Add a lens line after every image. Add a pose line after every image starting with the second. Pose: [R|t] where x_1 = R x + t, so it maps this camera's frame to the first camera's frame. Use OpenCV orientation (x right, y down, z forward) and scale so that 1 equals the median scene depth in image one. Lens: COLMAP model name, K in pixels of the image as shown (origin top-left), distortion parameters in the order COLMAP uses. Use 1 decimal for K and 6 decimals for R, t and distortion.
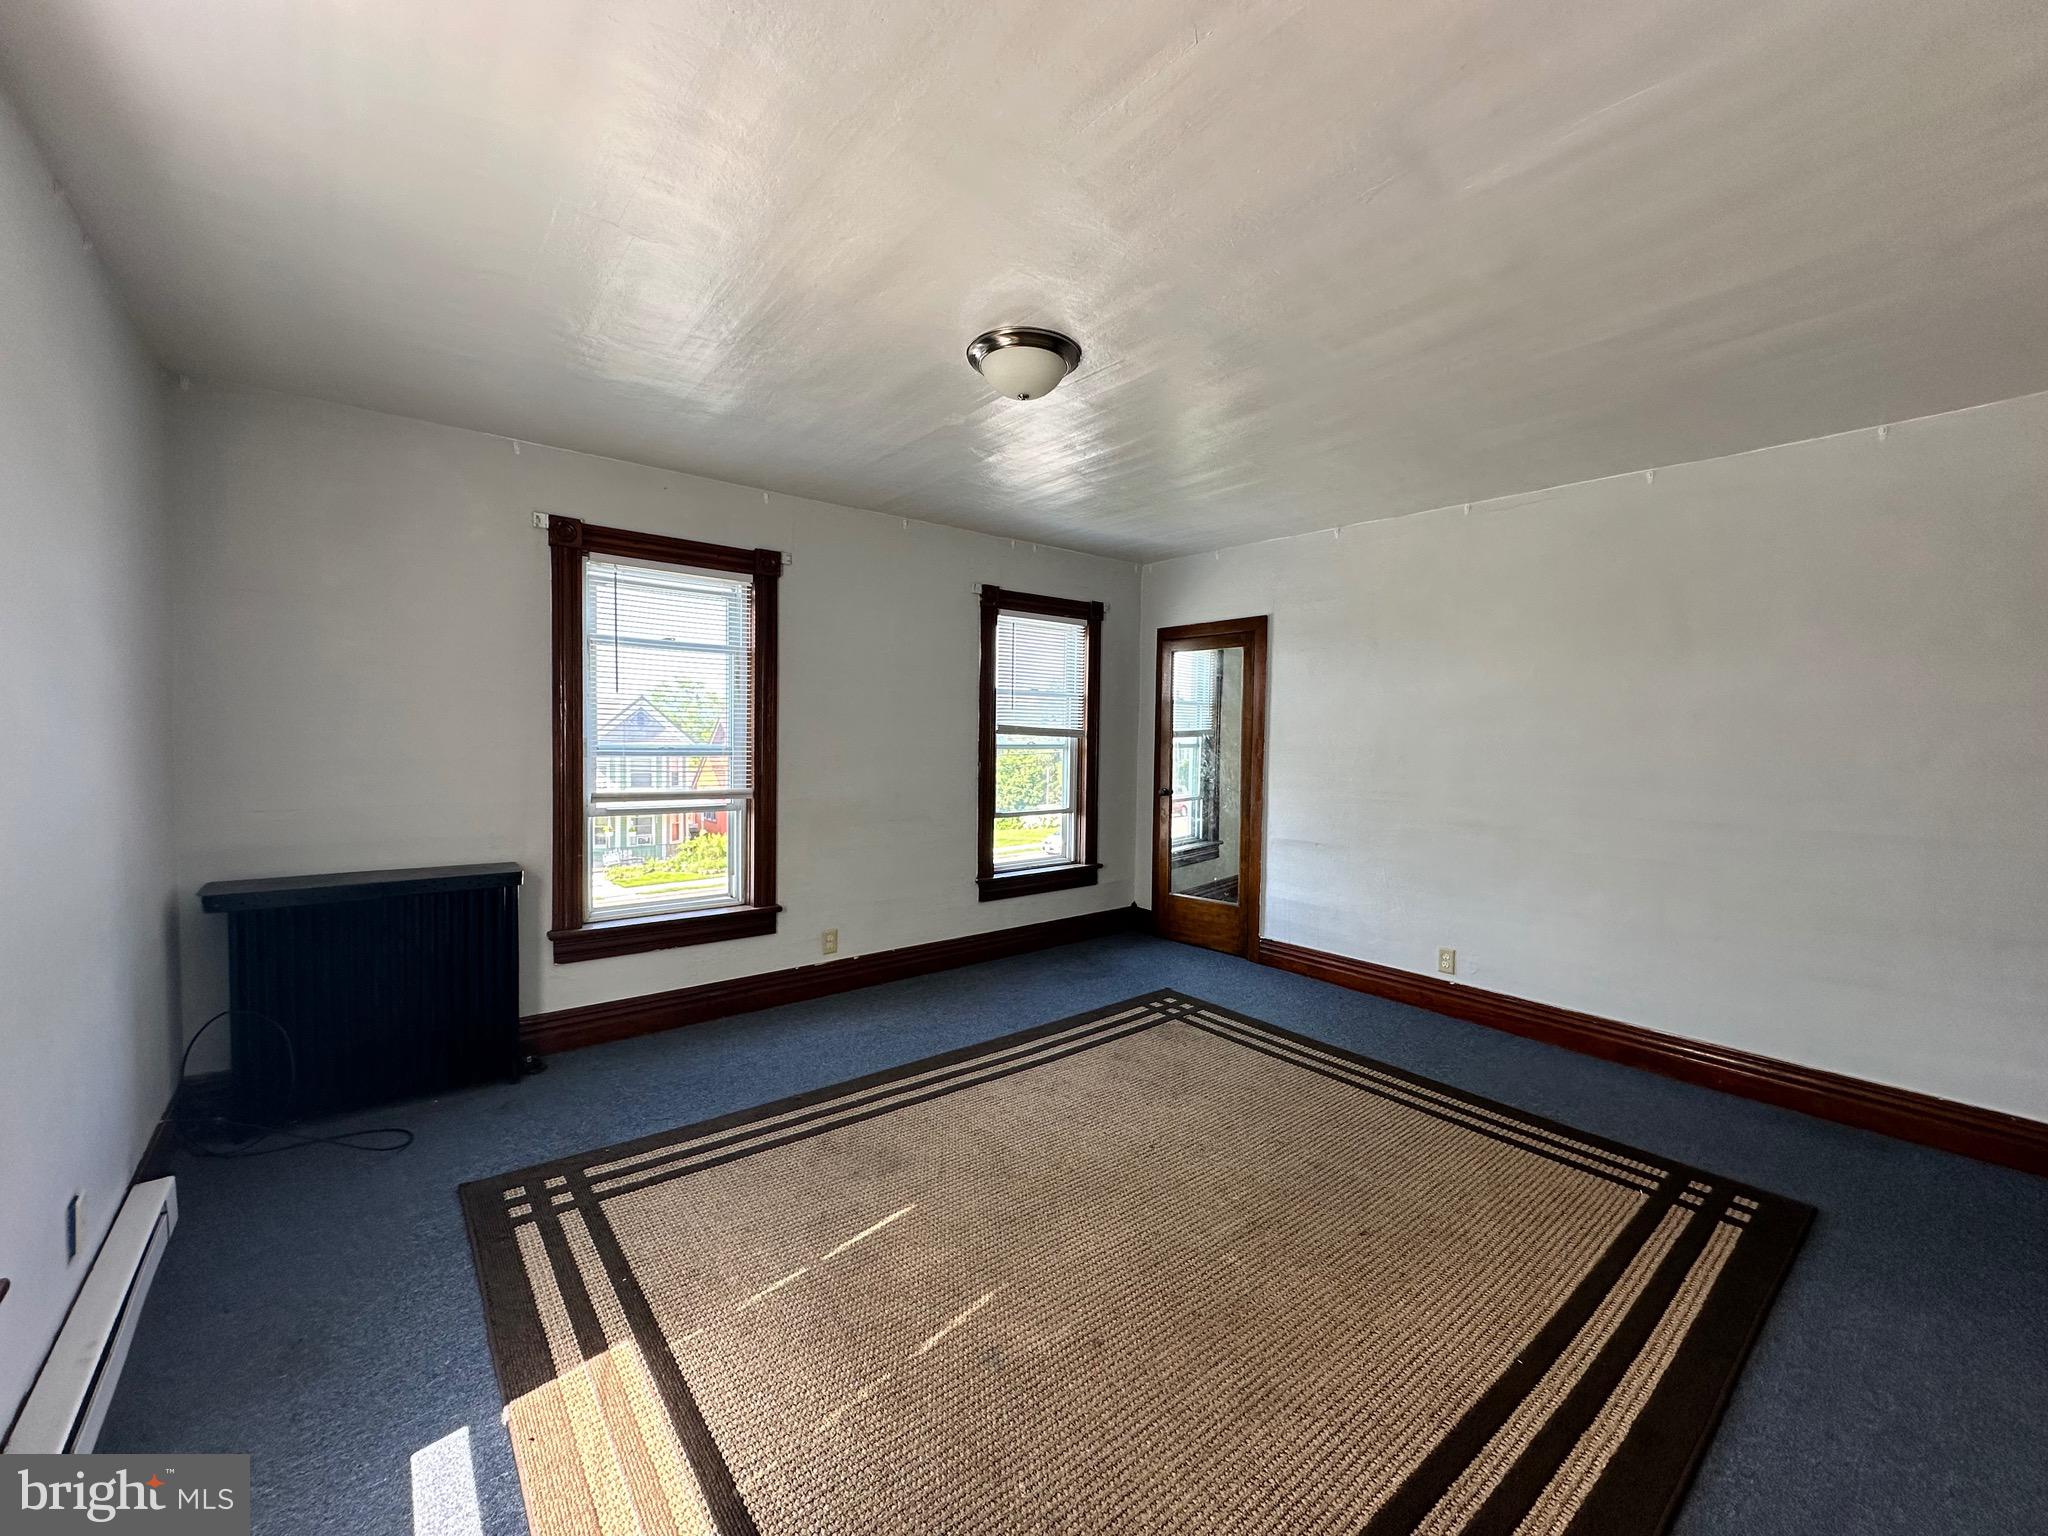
lens RADIAL K [[816.5, 0, 1020.8], [0, 816.5, 767.4], [0, 0, 1]] dist [-0.005867, 0.000306]
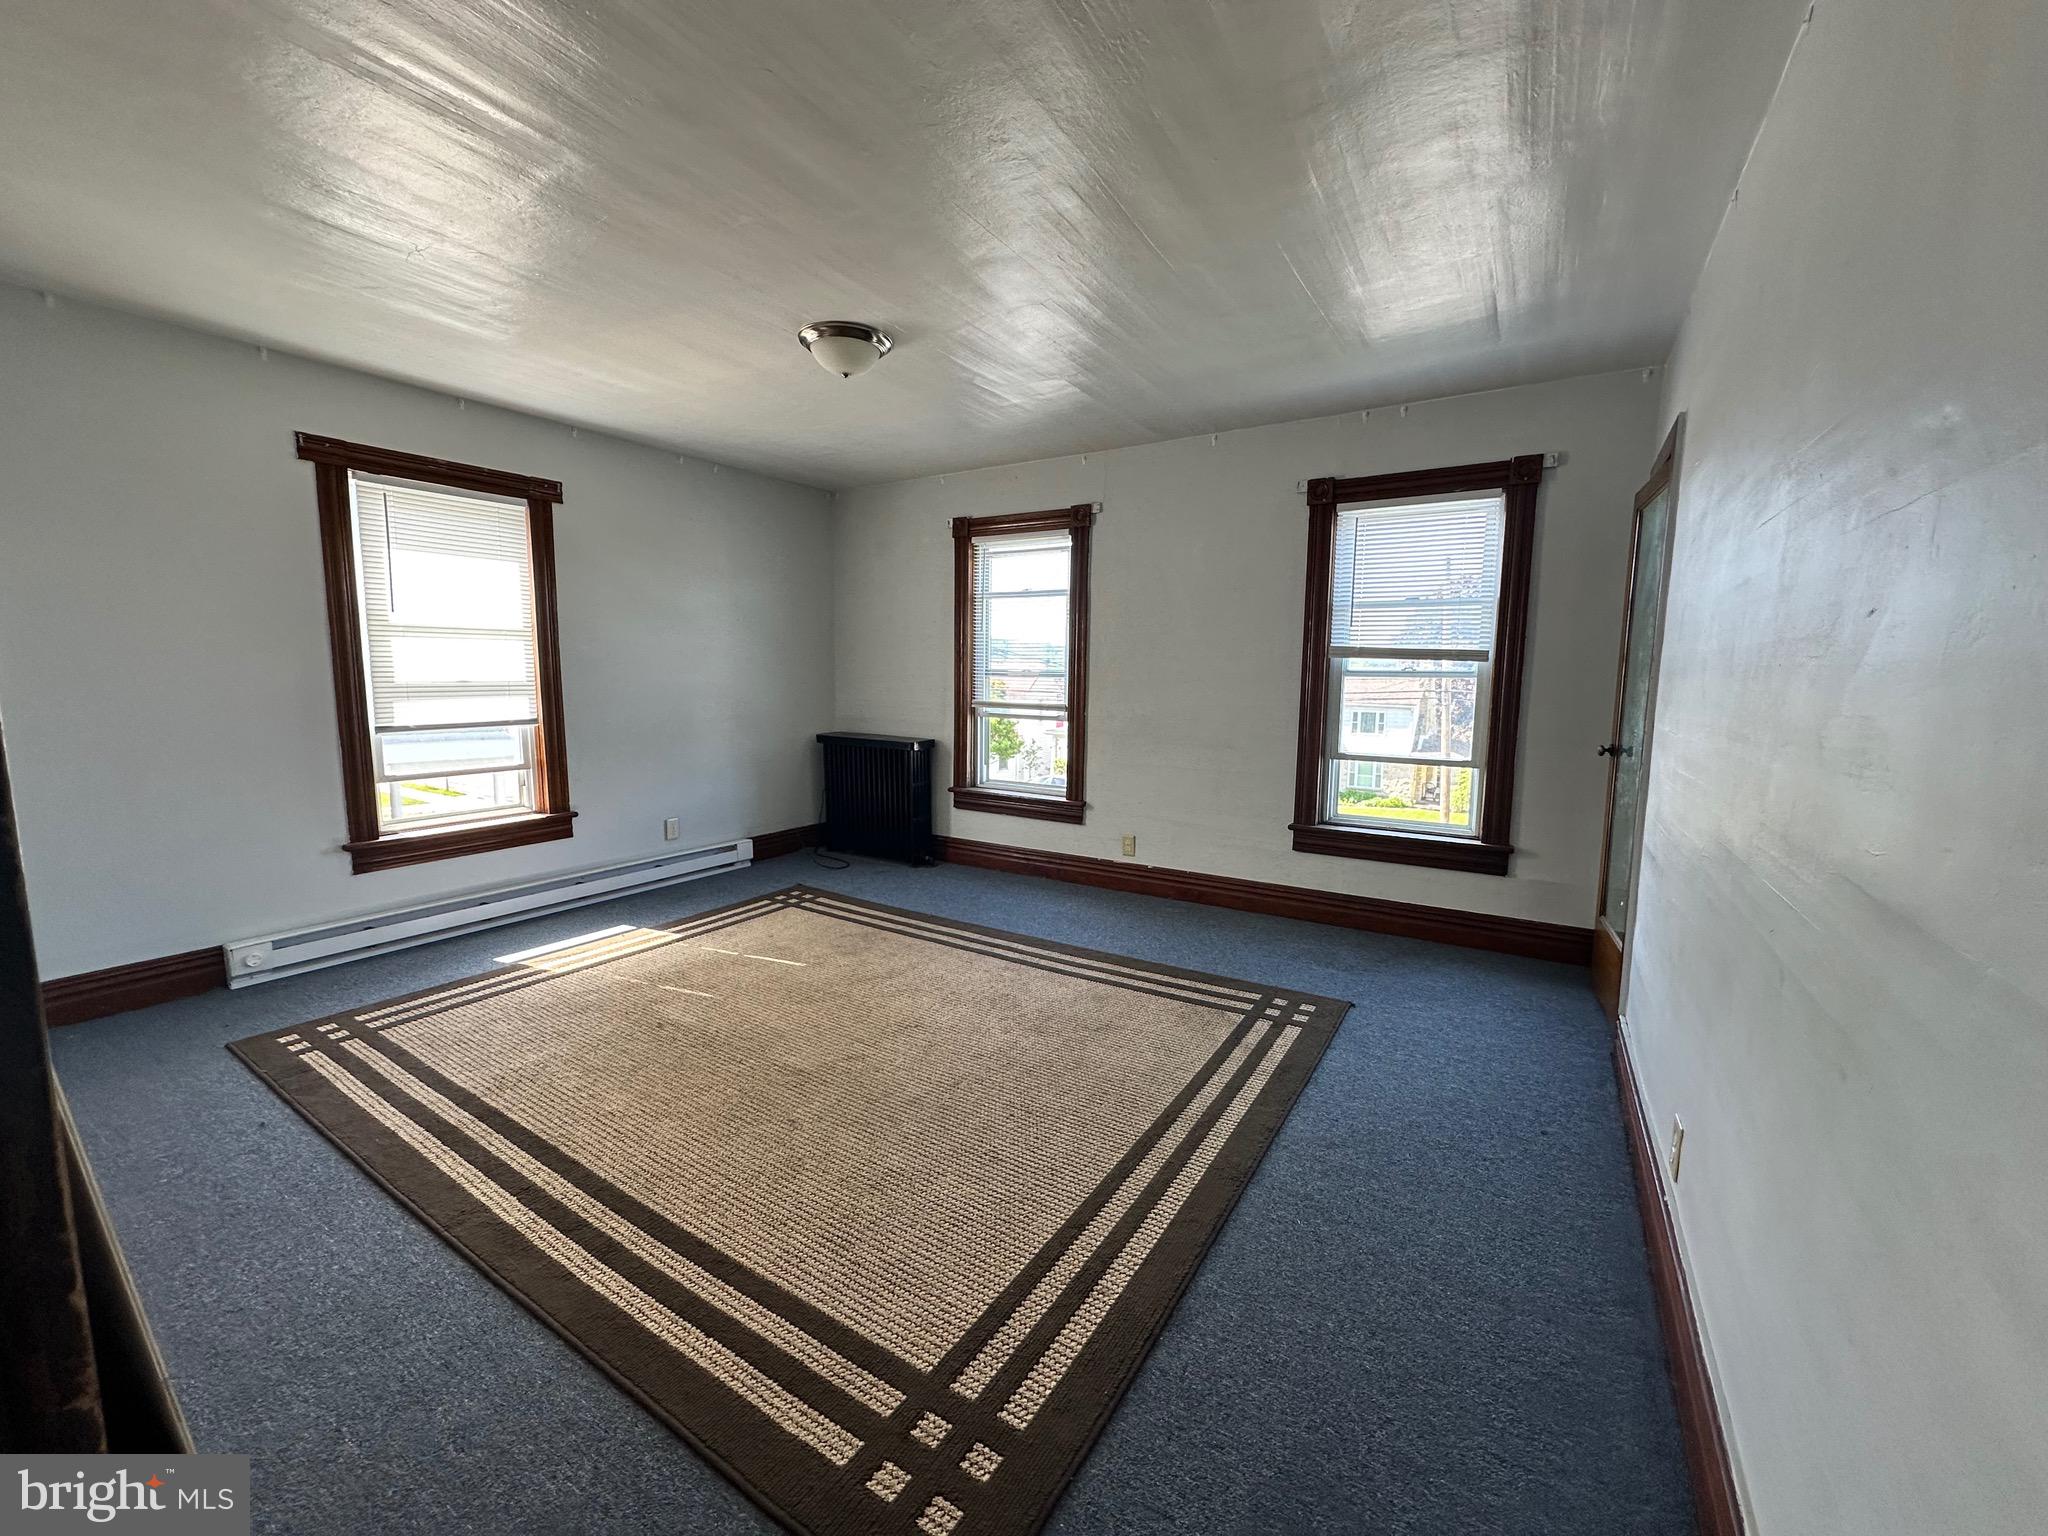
lens RADIAL K [[816.5, 0, 1020.3], [0, 816.5, 762.3], [0, 0, 1]] dist [-0.005867, 0.000306]
pose [[0.312270, 0.096681, -0.945061, 0.885362], [-0.048261, 0.995138, 0.085858, 0.012420], [0.948767, 0.018799, 0.315418, 0.578391]]
